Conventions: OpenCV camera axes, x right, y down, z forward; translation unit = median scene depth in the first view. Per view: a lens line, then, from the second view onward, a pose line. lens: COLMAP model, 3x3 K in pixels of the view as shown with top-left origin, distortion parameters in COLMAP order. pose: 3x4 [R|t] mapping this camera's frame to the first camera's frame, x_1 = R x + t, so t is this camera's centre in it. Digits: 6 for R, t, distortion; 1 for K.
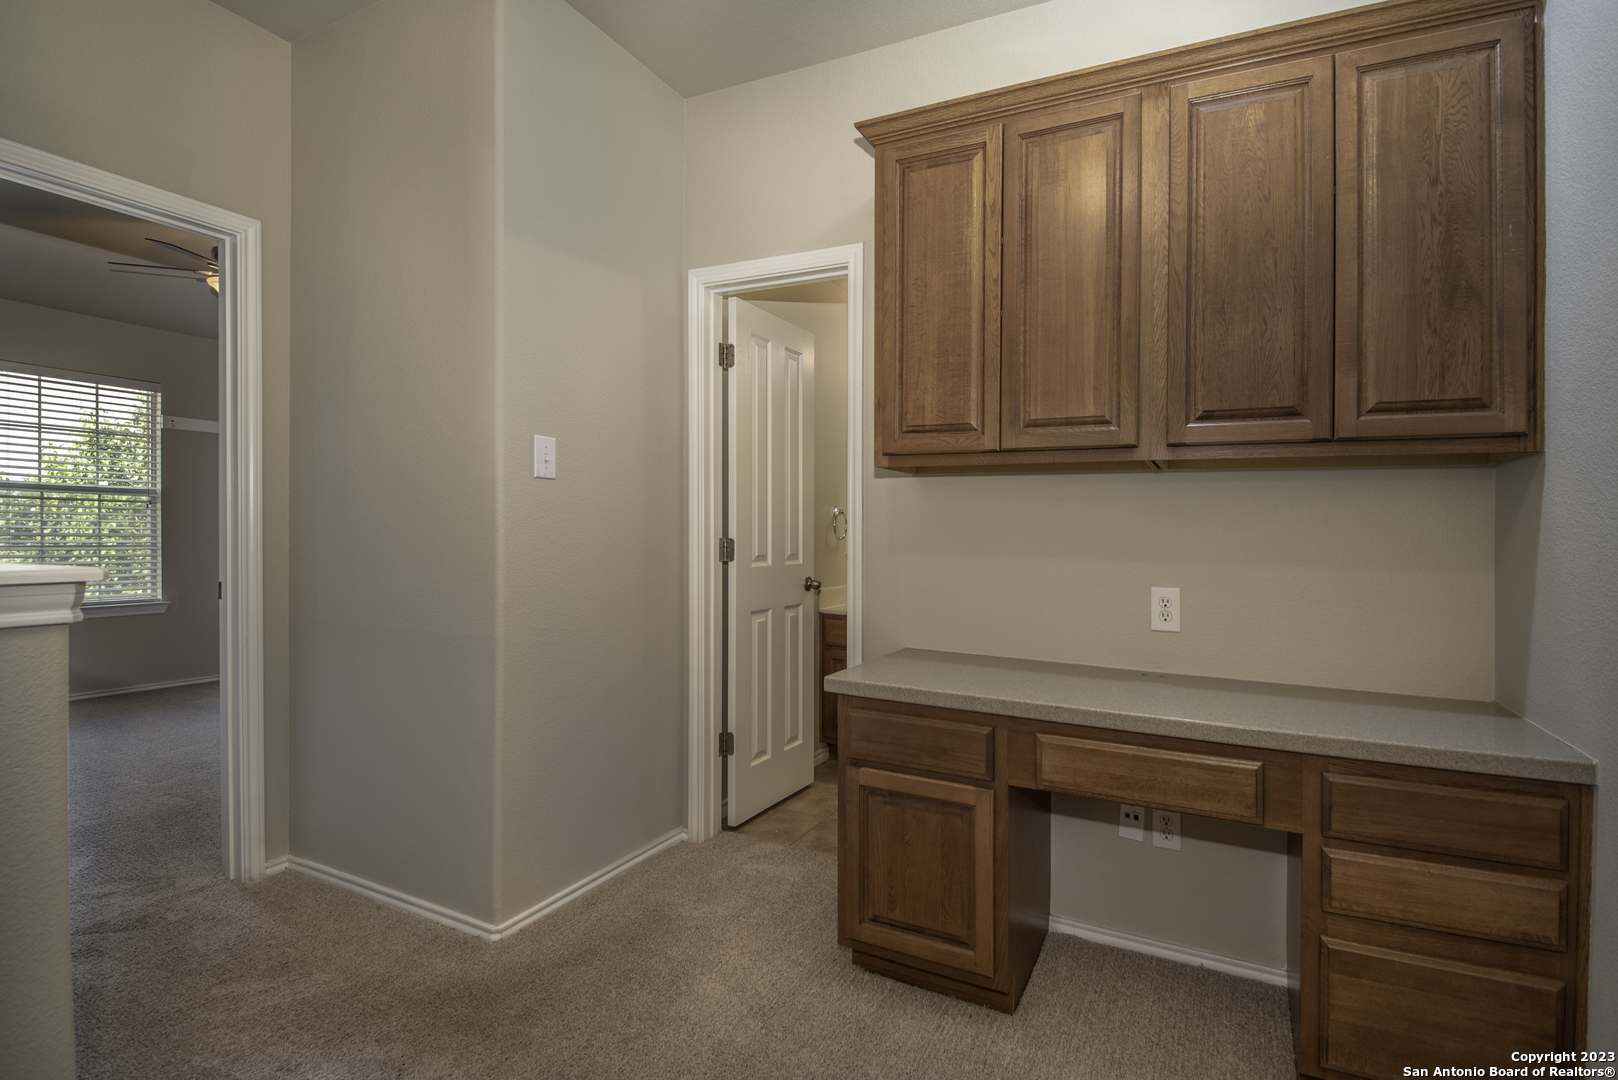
lens RADIAL K [[839.0, 0, 809.0], [0, 839.0, 540.0], [0, 0, 1]] dist [-0.003362, -0.000881]
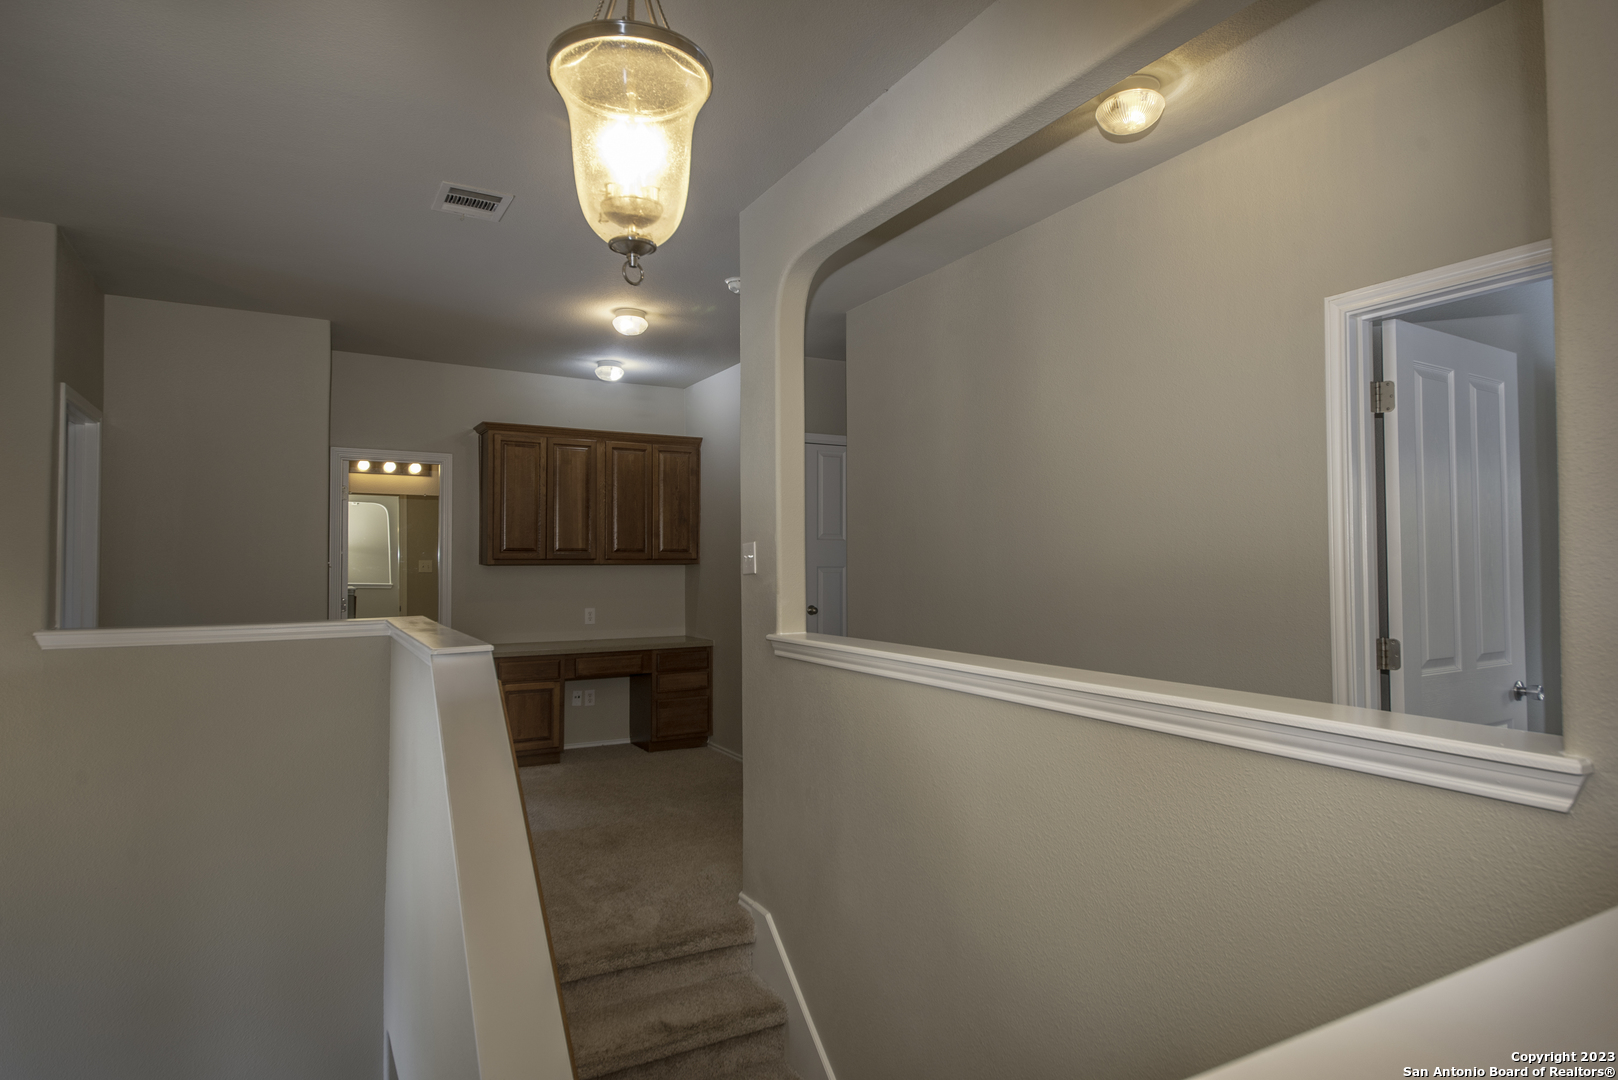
lens RADIAL K [[888.4, 0, 809.0], [0, 888.4, 540.0], [0, 0, 1]] dist [-0.001729, -0.000273]
pose [[0.629995, 0.002871, 0.776594, -1.605396], [0.013041, 0.999813, -0.014276, -0.132305], [-0.776490, 0.019121, 0.629840, -1.586373]]
